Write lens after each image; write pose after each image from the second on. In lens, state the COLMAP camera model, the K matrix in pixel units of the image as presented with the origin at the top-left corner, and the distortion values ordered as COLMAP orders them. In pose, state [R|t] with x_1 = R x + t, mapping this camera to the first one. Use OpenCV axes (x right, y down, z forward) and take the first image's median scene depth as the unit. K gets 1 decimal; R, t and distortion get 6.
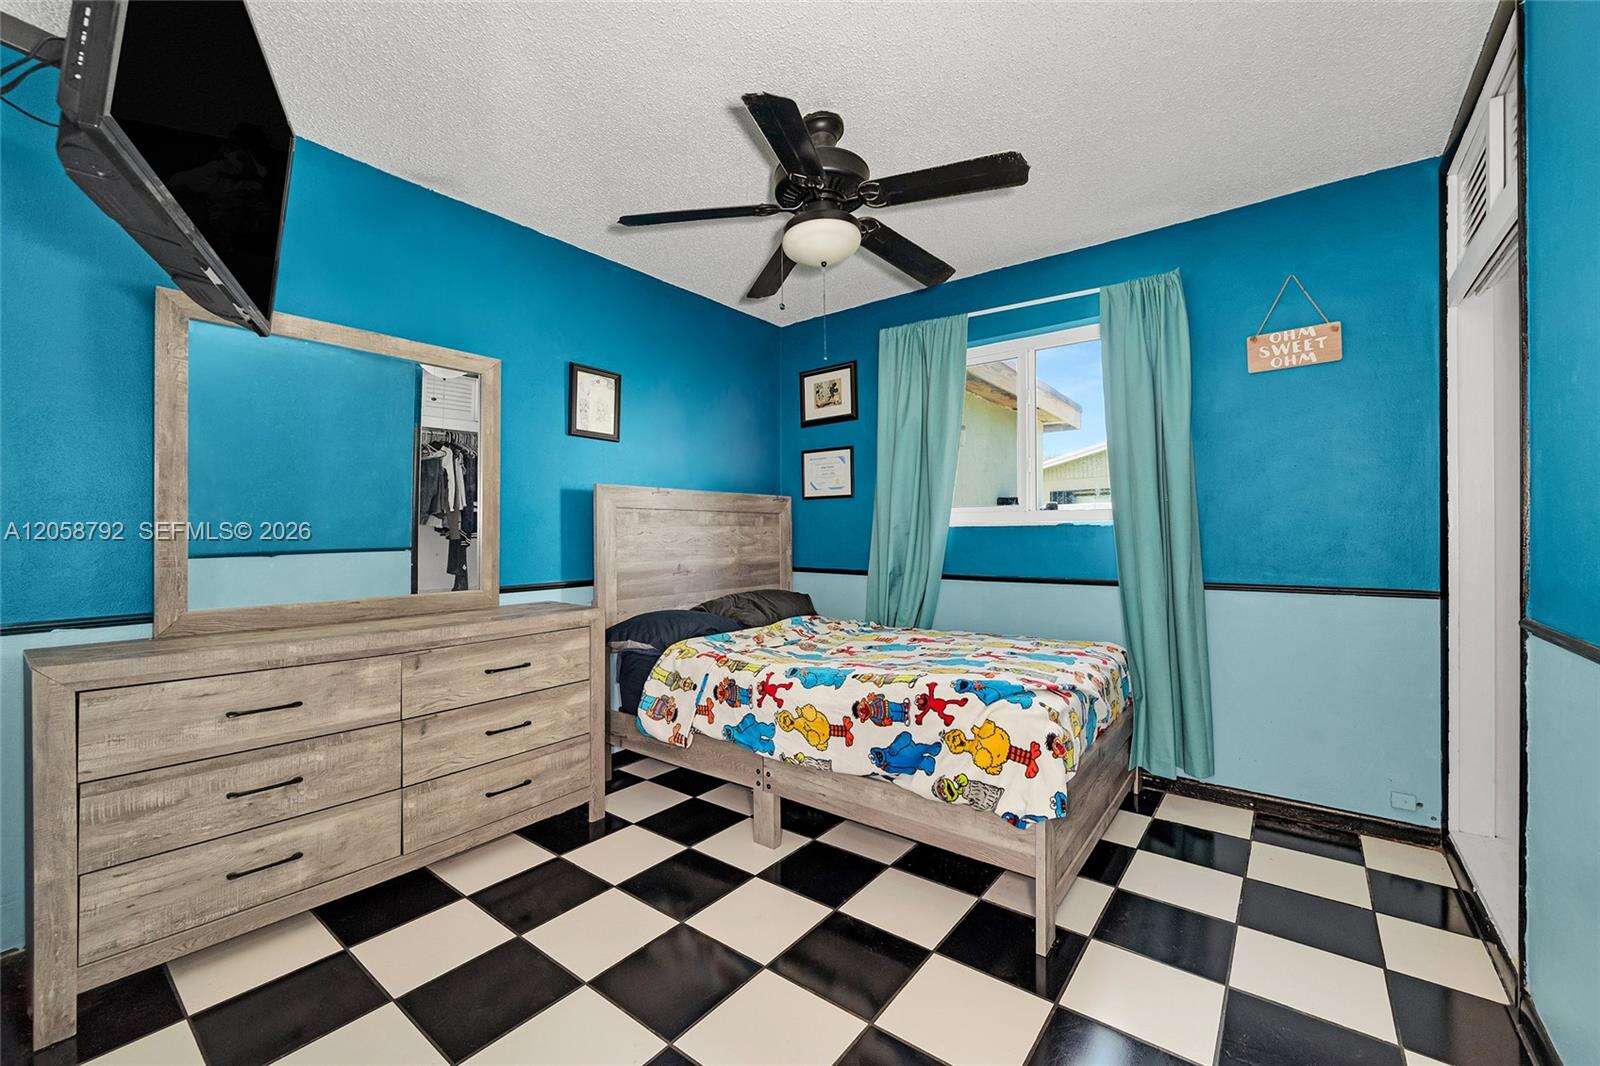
lens RADIAL K [[647.6, 0, 799.8], [0, 647.6, 529.8], [0, 0, 1]] dist [-0.004325, -0.000340]
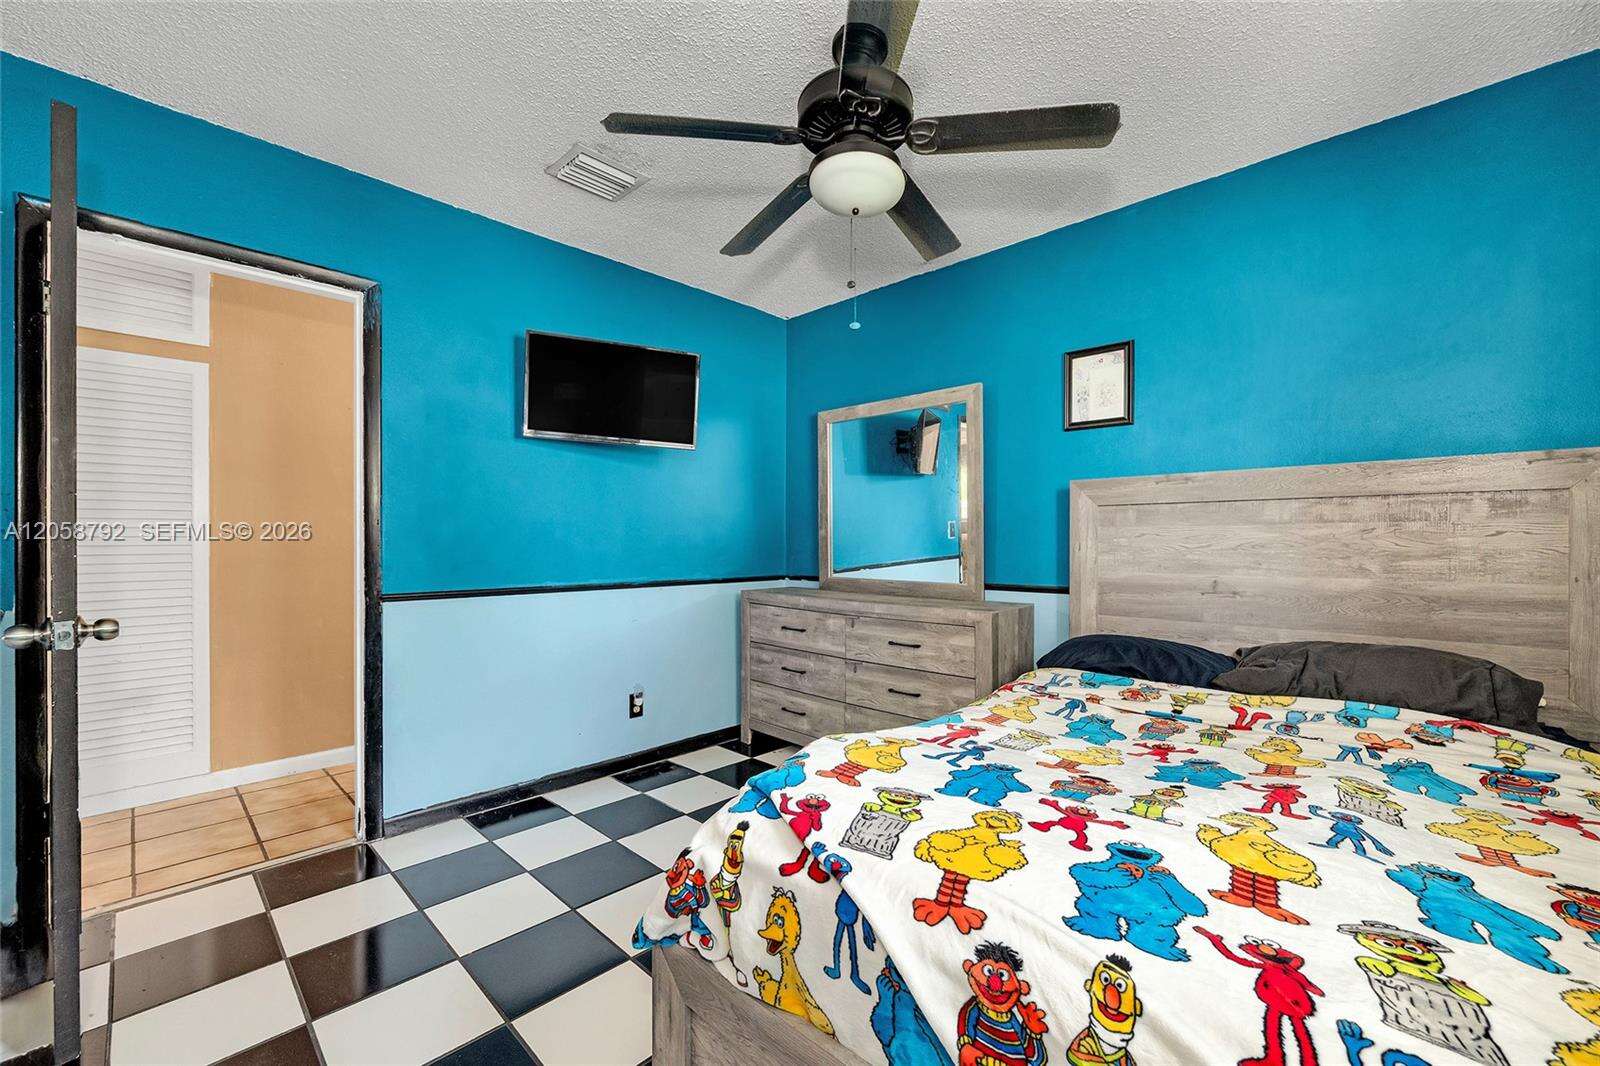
lens RADIAL K [[647.6, 0, 801.1], [0, 647.6, 538.8], [0, 0, 1]] dist [-0.004325, -0.000340]
pose [[-0.109552, 0.005238, -0.993967, 0.728112], [0.007122, 0.999965, 0.004485, 0.003422], [0.993956, -0.006588, -0.109586, 0.850516]]
